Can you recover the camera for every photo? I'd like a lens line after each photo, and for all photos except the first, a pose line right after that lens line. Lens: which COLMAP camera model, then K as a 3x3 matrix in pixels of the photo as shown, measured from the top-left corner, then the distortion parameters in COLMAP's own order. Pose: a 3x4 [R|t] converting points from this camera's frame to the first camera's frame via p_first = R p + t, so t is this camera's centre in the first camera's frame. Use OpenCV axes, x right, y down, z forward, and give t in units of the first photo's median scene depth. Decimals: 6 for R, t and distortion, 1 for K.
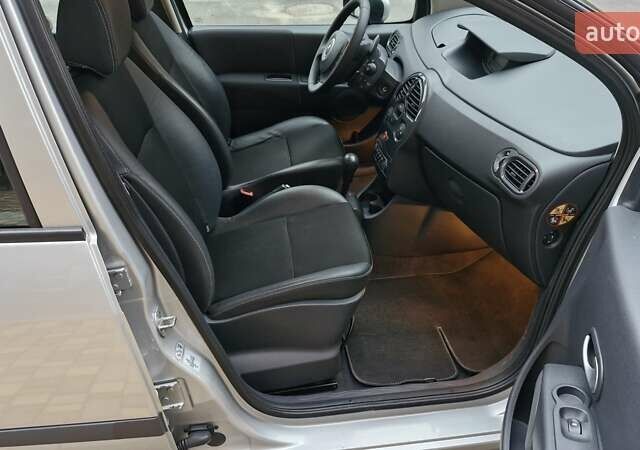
lens RADIAL K [[549.1, 0, 316.8], [0, 549.1, 224.3], [0, 0, 1]] dist [0.130986, -0.177168]
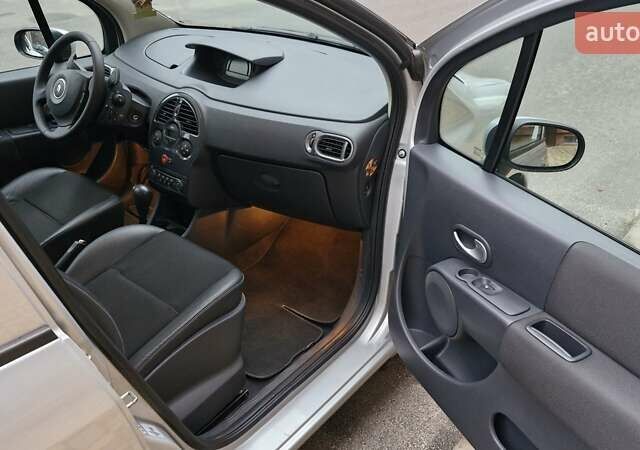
lens RADIAL K [[549.1, 0, 316.8], [0, 549.1, 224.3], [0, 0, 1]] dist [0.130986, -0.177168]
pose [[0.739516, -0.342053, 0.579755, -0.348527], [0.364674, 0.927512, 0.082063, -0.036205], [-0.565800, 0.150735, 0.810647, 0.041164]]
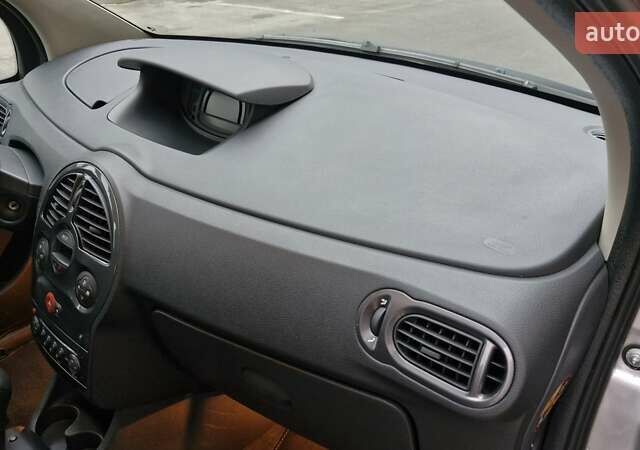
lens RADIAL K [[549.1, 0, 316.8], [0, 549.1, 224.3], [0, 0, 1]] dist [0.130986, -0.177168]
pose [[0.786073, -0.301506, 0.539614, 0.074456], [0.349977, 0.936661, 0.013531, -0.173357], [-0.509515, 0.178216, 0.841804, 0.547709]]
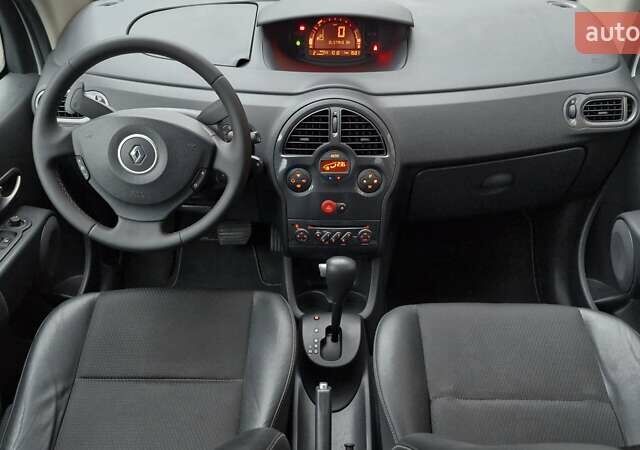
lens RADIAL K [[549.1, 0, 316.8], [0, 549.1, 224.3], [0, 0, 1]] dist [0.130986, -0.177168]
pose [[0.135563, -0.598316, 0.789709, -0.463479], [0.529343, 0.717508, 0.452746, -0.516540], [-0.837508, 0.356651, 0.413981, 0.871117]]
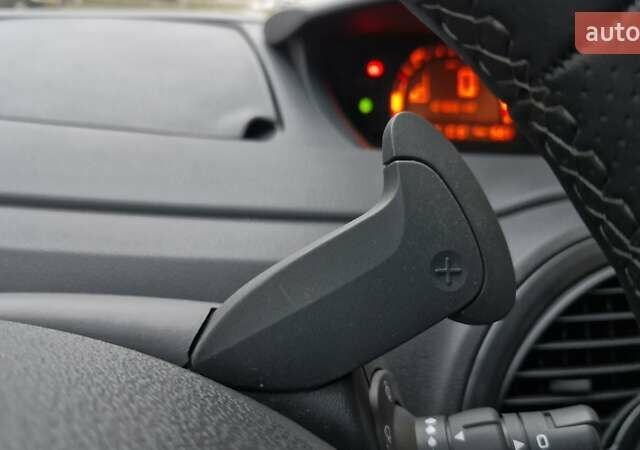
lens RADIAL K [[549.1, 0, 316.8], [0, 549.1, 224.3], [0, 0, 1]] dist [0.130986, -0.177168]
pose [[-0.169703, -0.329464, 0.928792, 0.040007], [0.454761, 0.809938, 0.370395, -0.424176], [-0.874296, 0.485236, 0.012378, 1.192936]]
